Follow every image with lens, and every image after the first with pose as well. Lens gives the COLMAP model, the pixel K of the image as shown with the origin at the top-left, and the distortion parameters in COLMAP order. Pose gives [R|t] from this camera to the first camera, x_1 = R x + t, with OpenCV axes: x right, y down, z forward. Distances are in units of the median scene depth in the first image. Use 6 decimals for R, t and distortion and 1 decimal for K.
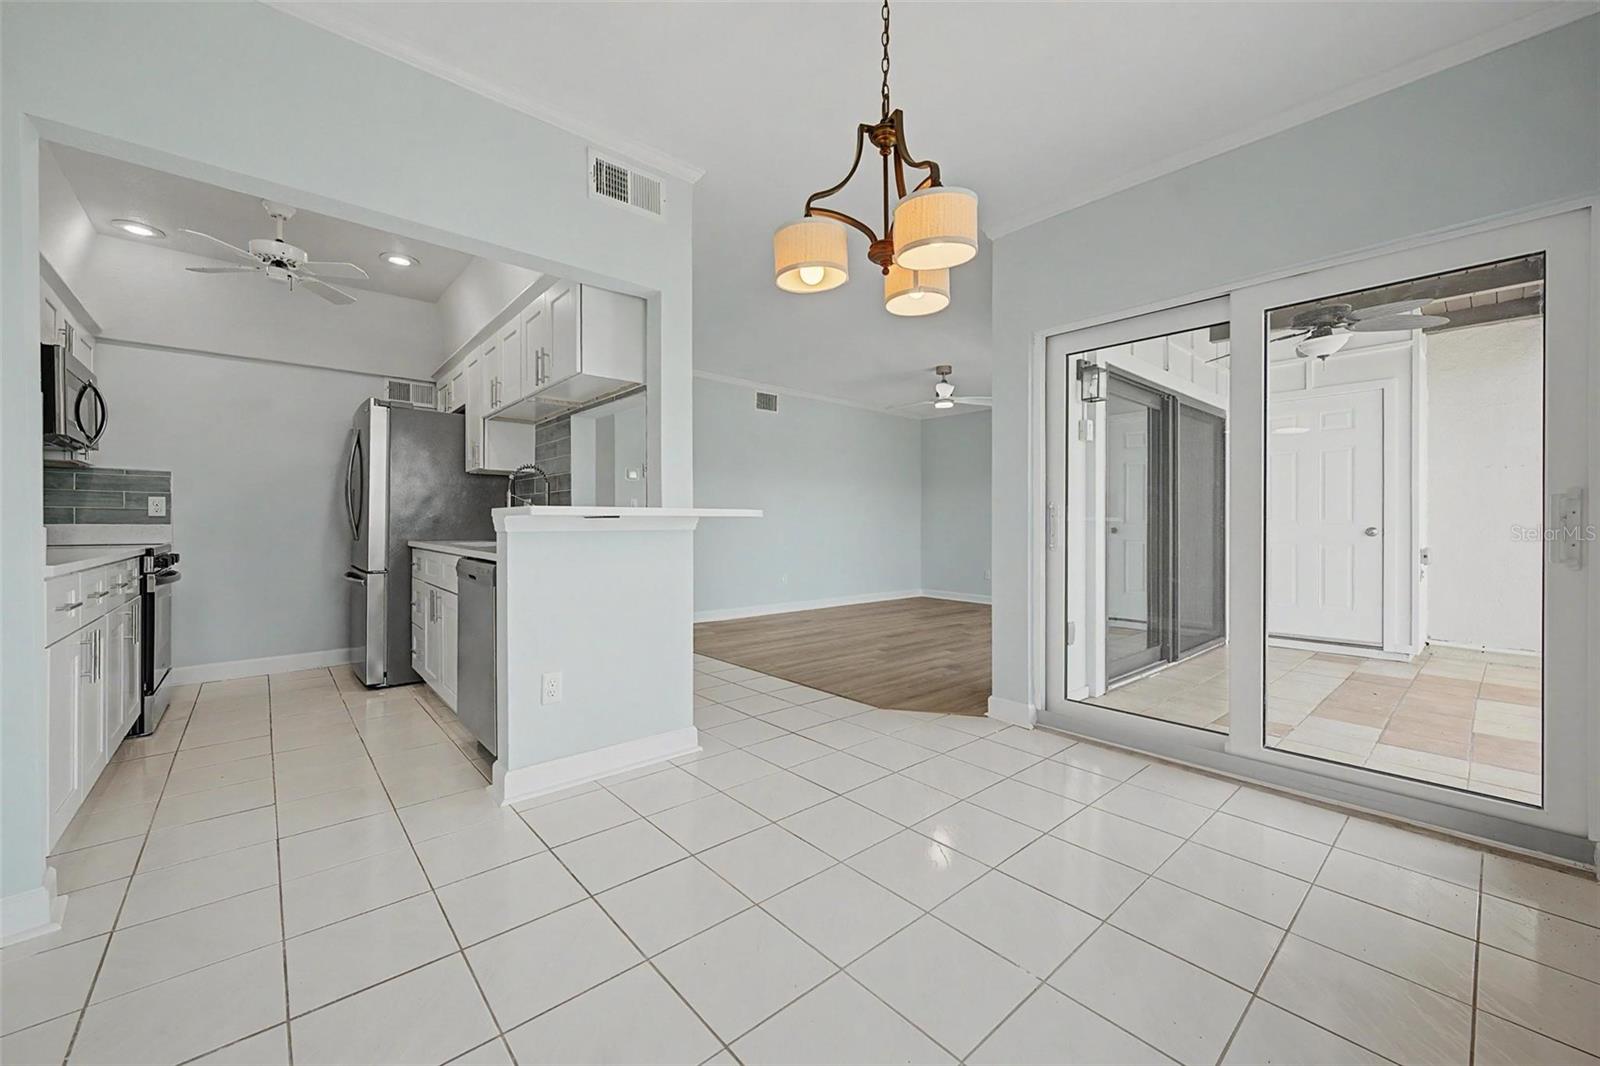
lens RADIAL K [[617.6, 0, 793.9], [0, 617.6, 525.8], [0, 0, 1]] dist [0.000398, 0.000050]
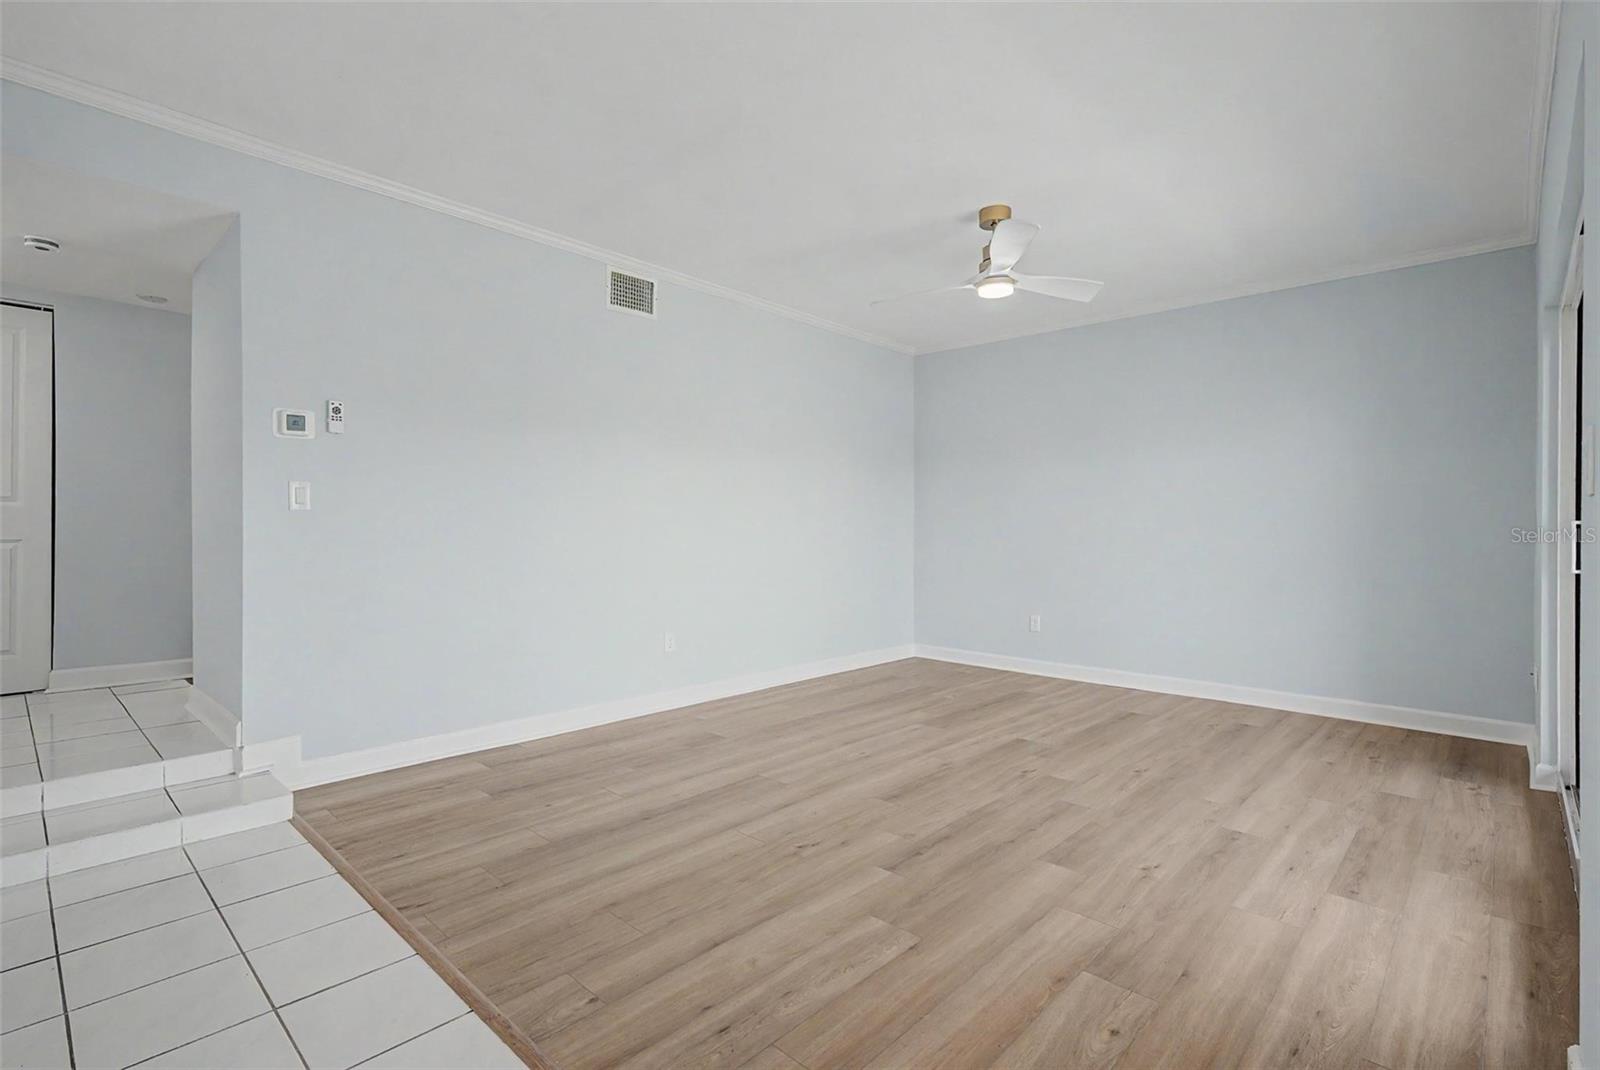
lens RADIAL K [[749.6, 0, 795.5], [0, 749.6, 529.6], [0, 0, 1]] dist [0.003756, 0.000679]
pose [[0.994597, -0.000917, 0.103805, 0.045505], [0.000988, 0.999999, -0.000628, -0.017186], [-0.103804, 0.000727, 0.994597, 0.728419]]
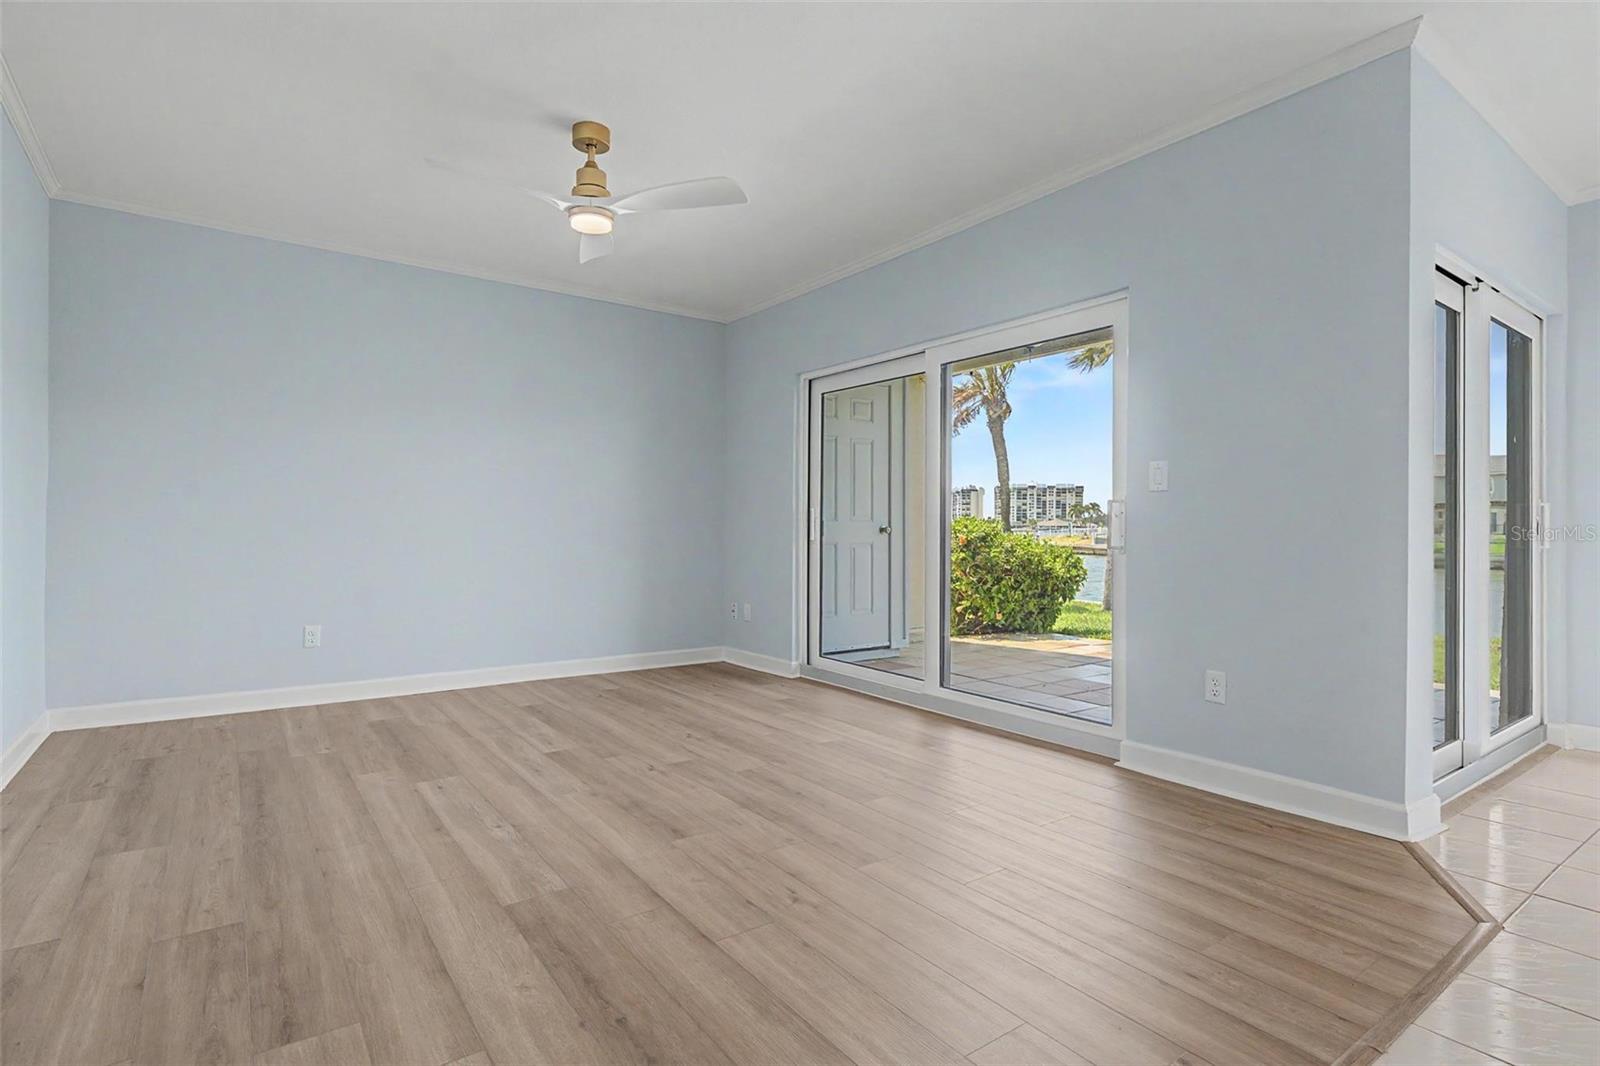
lens RADIAL K [[792.9, 0, 796.0], [0, 792.9, 525.8], [0, 0, 1]] dist [0.003047, 0.001026]
pose [[0.085905, 0.000099, 0.996303, -0.443988], [-0.002292, 0.999997, 0.000098, 0.004188], [-0.996301, -0.002292, 0.085905, 1.359822]]
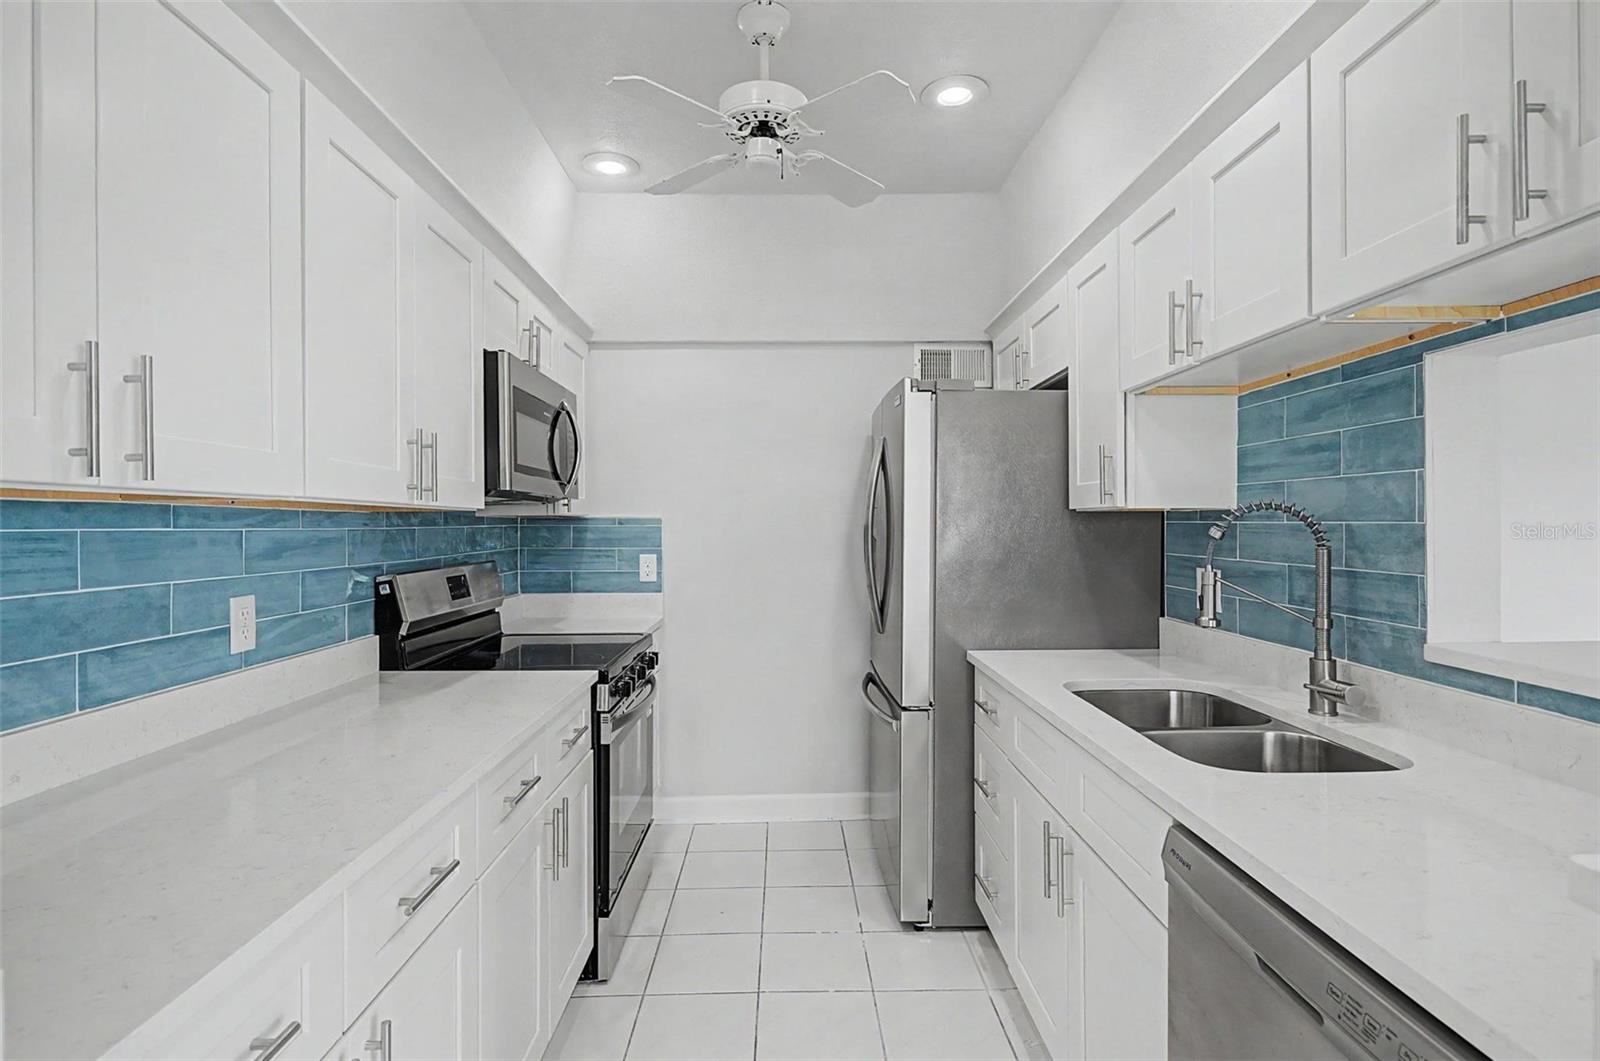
lens RADIAL K [[783.6, 0, 798.1], [0, 783.6, 524.7], [0, 0, 1]] dist [-0.000583, -0.000021]
pose [[0.768515, -0.004697, -0.639815, -0.333943], [0.004584, 0.999988, -0.001835, -0.082600], [0.639816, -0.001523, 0.768527, 0.435507]]
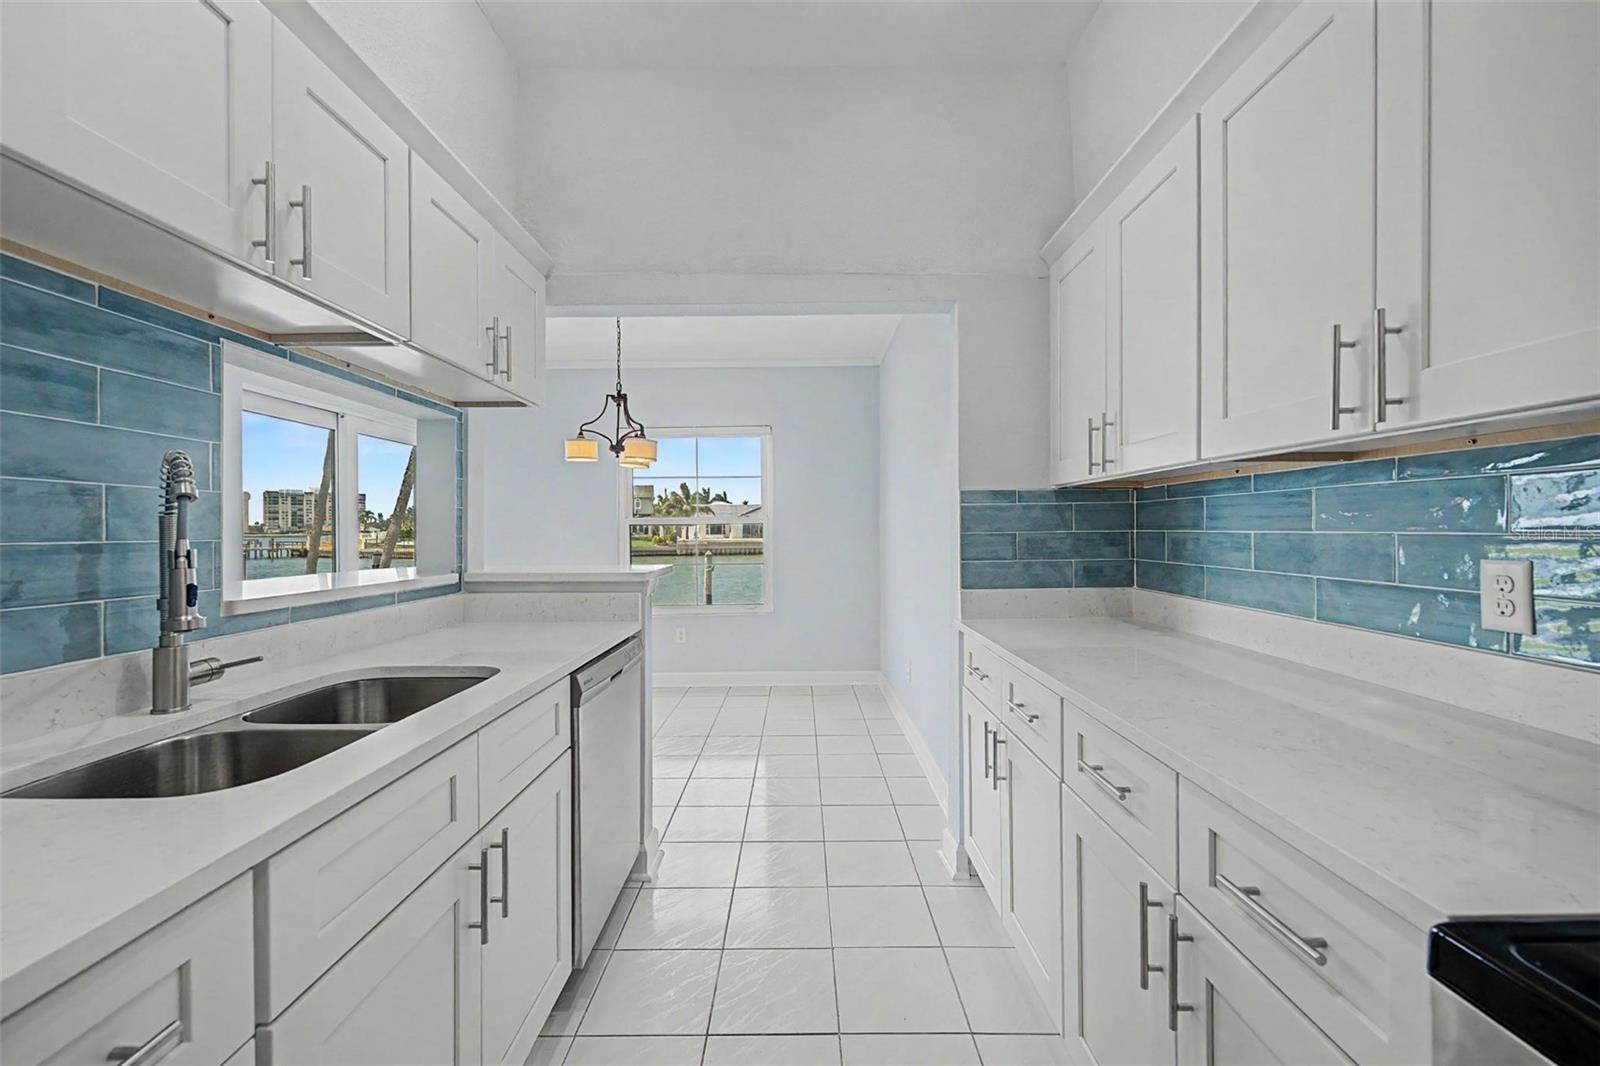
lens RADIAL K [[641.3, 0, 800.0], [0, 641.3, 533.0], [0, 0, 1]] dist [-0.000567, -0.000028]
pose [[-0.752609, -0.000373, 0.658468, -0.831048], [0.007430, 0.999931, 0.009058, -0.060306], [-0.658426, 0.011709, -0.752554, 1.011511]]
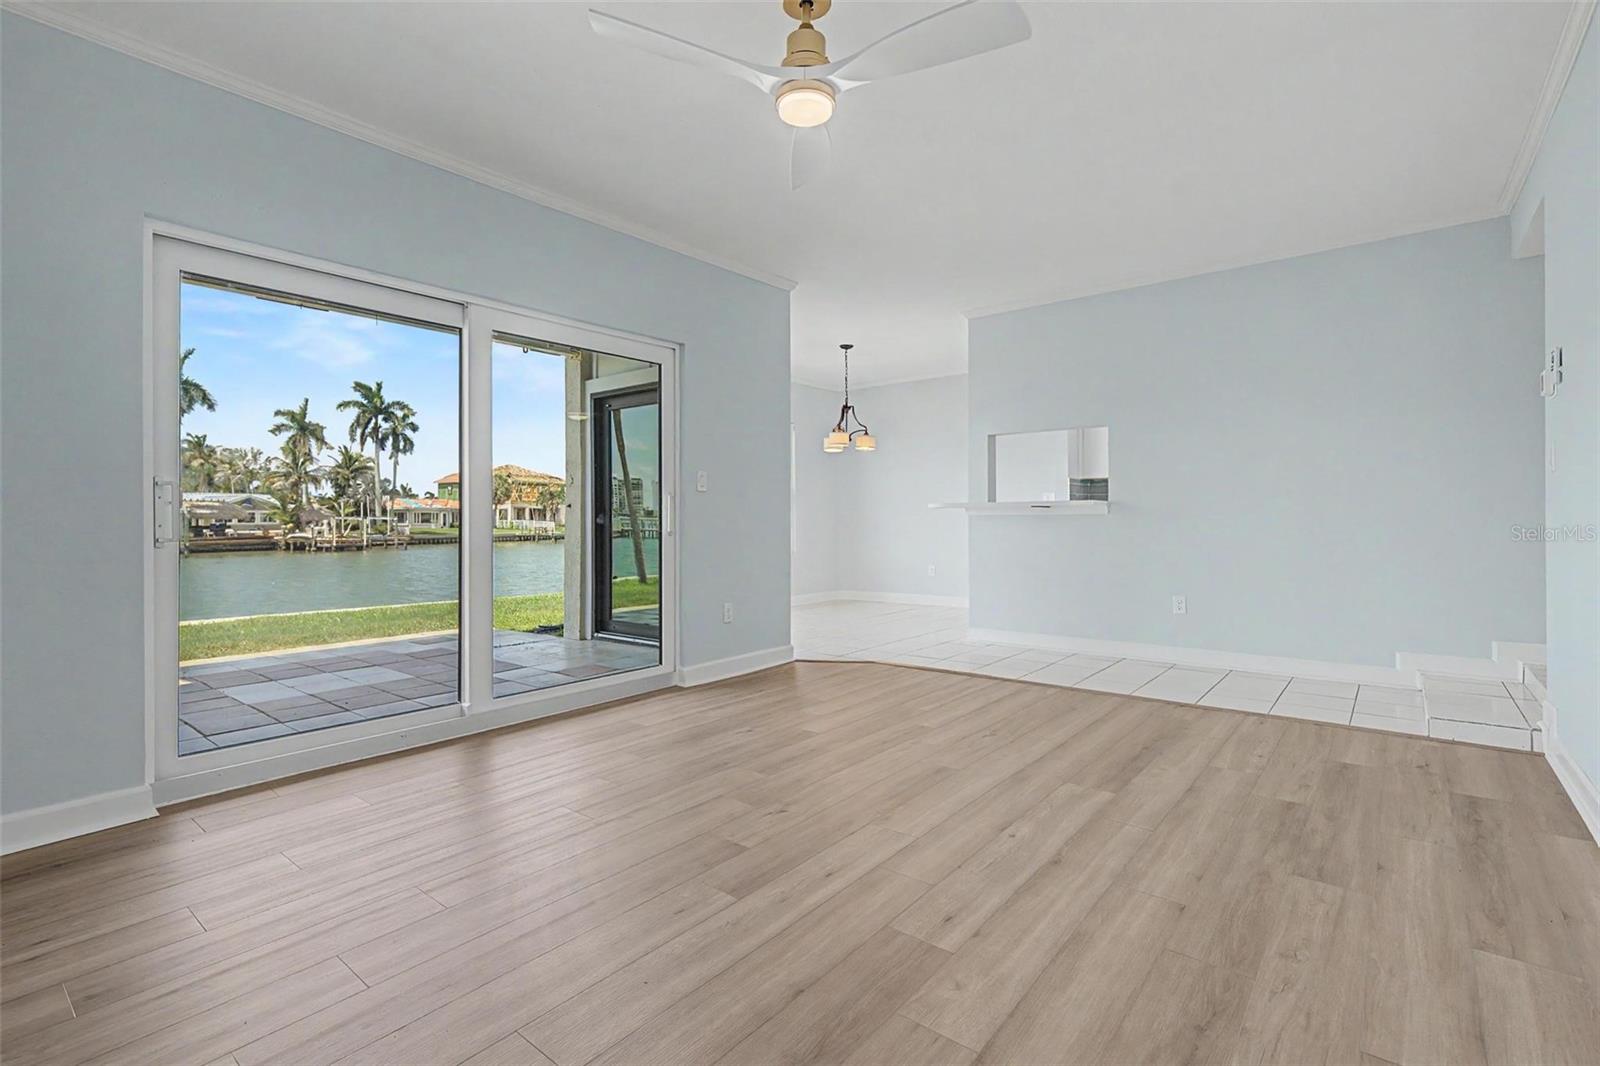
lens RADIAL K [[737.8, 0, 800.4], [0, 737.8, 522.2], [0, 0, 1]] dist [0.000497, 0.000268]
pose [[-0.984539, 0.002661, -0.175146, 0.510294], [0.001568, 0.999978, 0.006378, 0.007818], [0.175159, 0.006004, -0.984522, 2.247950]]
